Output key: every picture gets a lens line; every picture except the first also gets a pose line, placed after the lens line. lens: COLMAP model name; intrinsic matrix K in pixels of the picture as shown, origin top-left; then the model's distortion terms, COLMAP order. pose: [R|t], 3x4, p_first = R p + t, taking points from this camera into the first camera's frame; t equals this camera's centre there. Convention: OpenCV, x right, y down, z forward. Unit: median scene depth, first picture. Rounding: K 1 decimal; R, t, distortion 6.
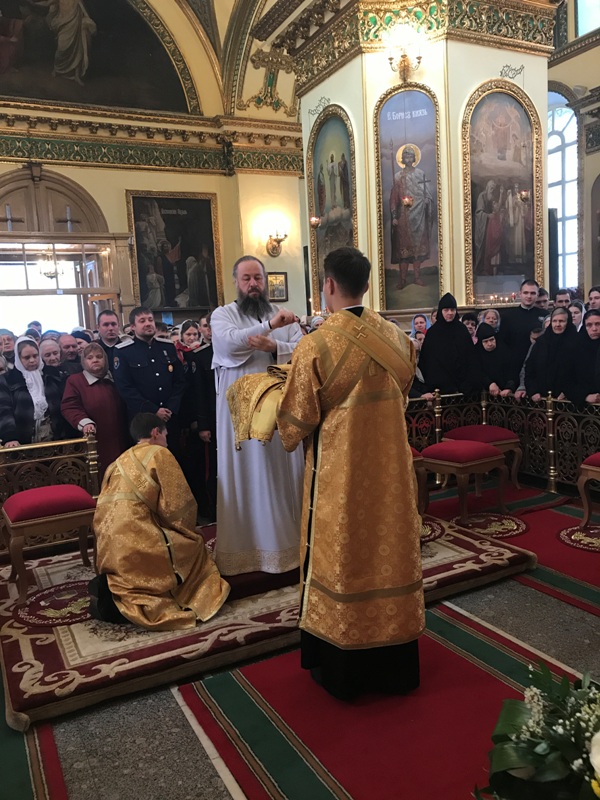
lens RADIAL K [[657.0, 0, 304.2], [0, 657.0, 397.8], [0, 0, 1]] dist [0.024875, -0.022906]
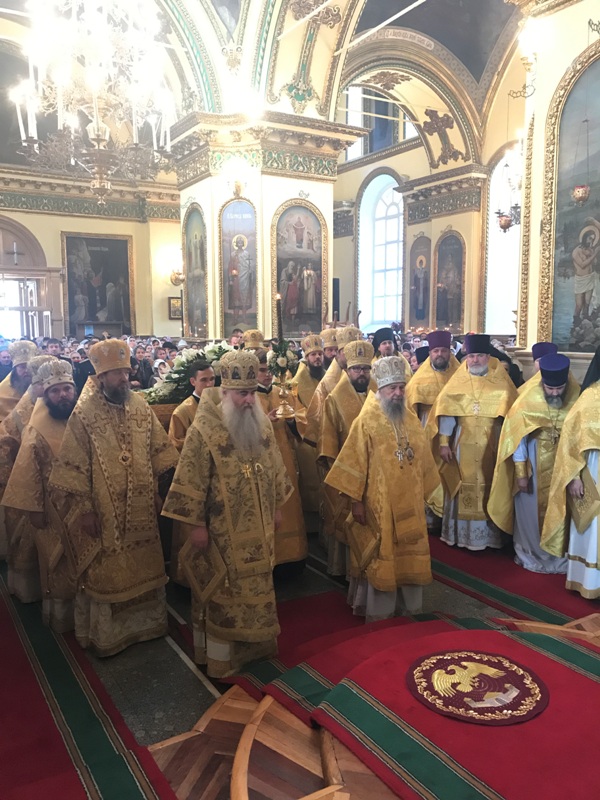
lens RADIAL K [[657.0, 0, 306.4], [0, 657.0, 399.5], [0, 0, 1]] dist [0.024875, -0.022906]
pose [[0.995830, 0.040651, 0.081674, 0.137365], [-0.040839, 0.999166, 0.000631, 0.001424], [-0.081580, -0.003964, 0.996659, -0.394309]]
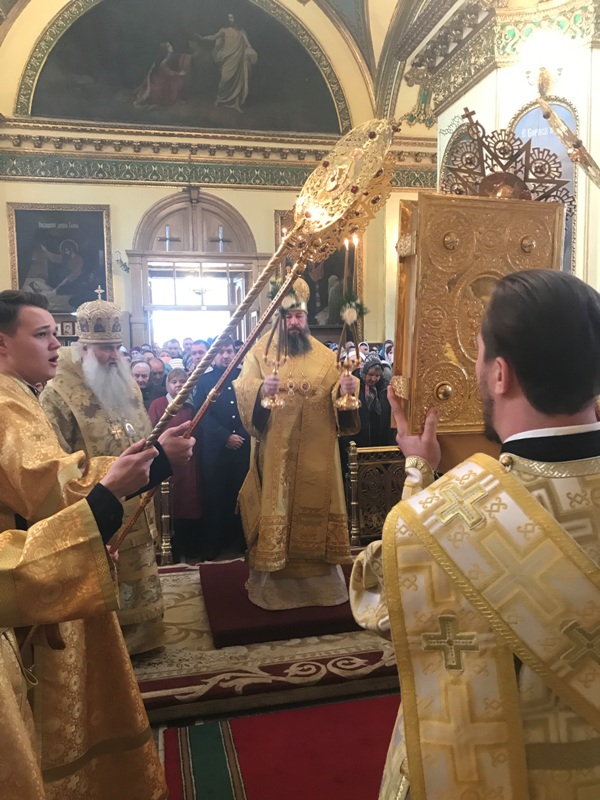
lens RADIAL K [[657.0, 0, 304.6], [0, 657.0, 398.3], [0, 0, 1]] dist [0.024875, -0.022906]
pose [[0.965737, 0.062197, -0.251960, 0.059074], [-0.066145, 0.997784, -0.007222, -0.017124], [0.250953, 0.023641, 0.967711, 0.017853]]
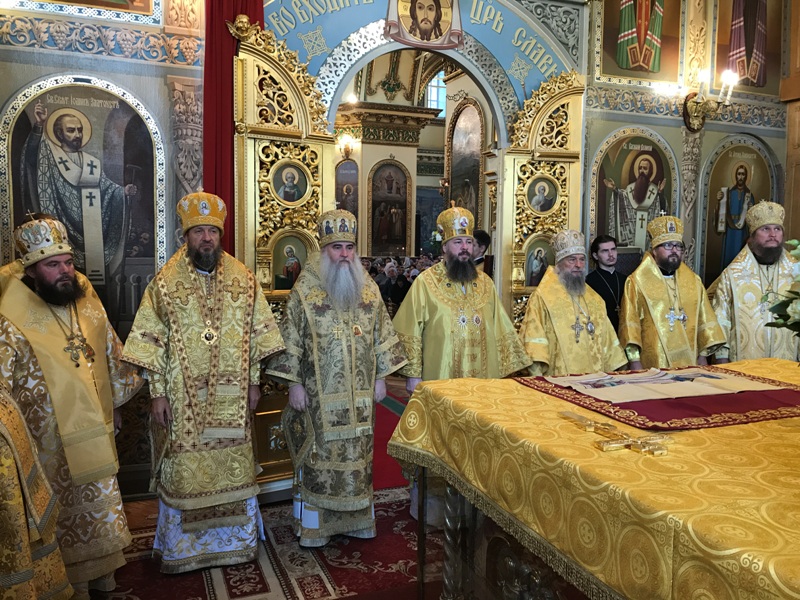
lens RADIAL K [[657.0, 0, 400.7], [0, 657.0, 301.5], [0, 0, 1]] dist [0.024875, -0.022906]
pose [[0.993353, 0.073072, -0.088942, 0.383326], [-0.075062, 0.996993, -0.019233, 0.032630], [0.087269, 0.025781, 0.995851, -0.829423]]
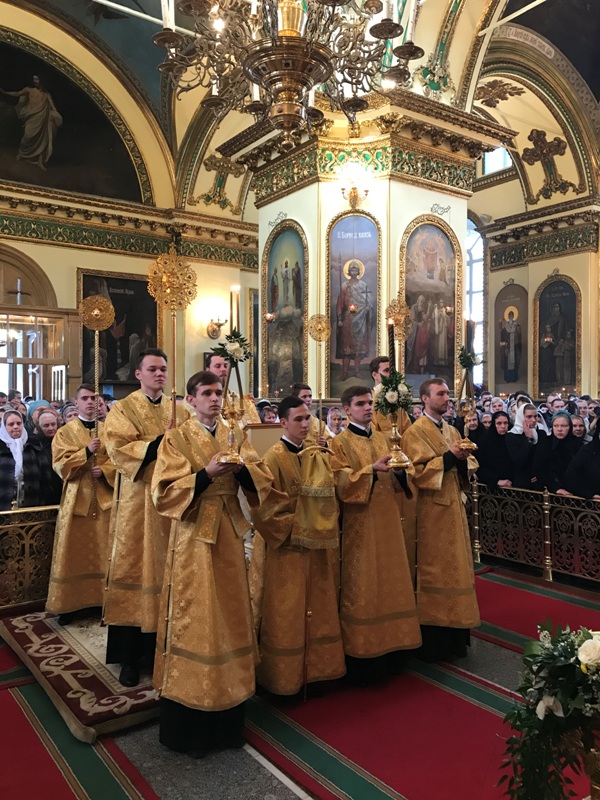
lens RADIAL K [[657.0, 0, 305.1], [0, 657.0, 401.1], [0, 0, 1]] dist [0.024875, -0.022906]
pose [[0.987996, 0.055863, 0.144027, -0.055603], [-0.039763, 0.992874, -0.112336, -0.000049], [-0.149276, 0.105260, 0.983177, -0.073854]]
